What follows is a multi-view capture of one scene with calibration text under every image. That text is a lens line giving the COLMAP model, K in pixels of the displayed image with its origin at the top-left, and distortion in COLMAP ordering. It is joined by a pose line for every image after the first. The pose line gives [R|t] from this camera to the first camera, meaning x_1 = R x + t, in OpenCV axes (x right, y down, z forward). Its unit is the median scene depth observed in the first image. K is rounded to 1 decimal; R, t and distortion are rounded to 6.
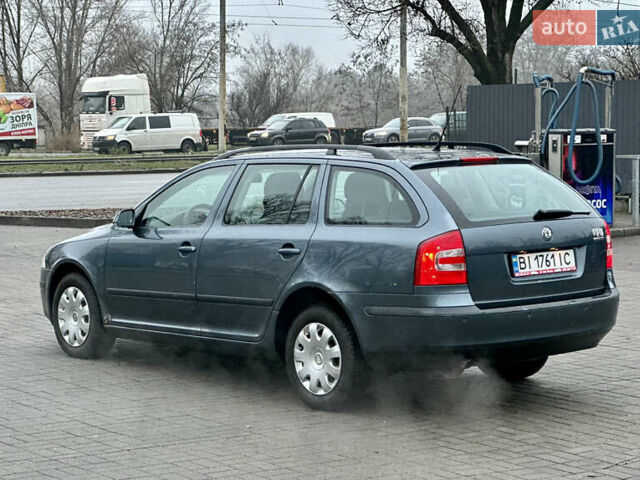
lens RADIAL K [[1593.1, 0, 320.0], [0, 1593.1, 240.0], [0, 0, 1]] dist [-0.130912, -0.526165]
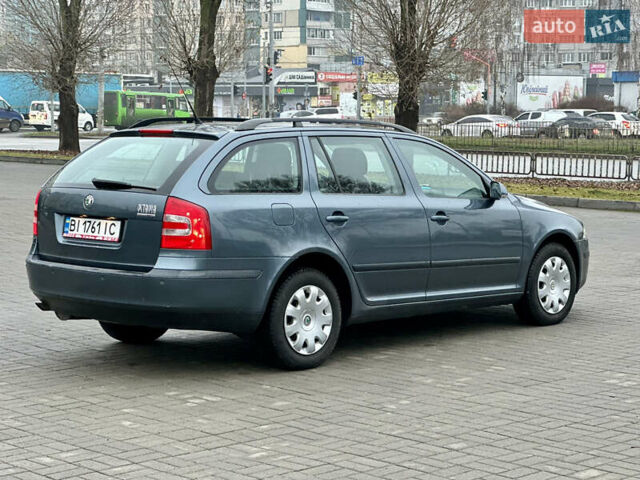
lens RADIAL K [[1593.1, 0, 320.0], [0, 1593.1, 240.0], [0, 0, 1]] dist [-0.130912, -0.526165]
pose [[0.118177, 0.100677, -0.987876, 1.192970], [-0.083883, 0.992303, 0.091093, -0.086504], [0.989443, 0.072101, 0.125712, 1.010785]]
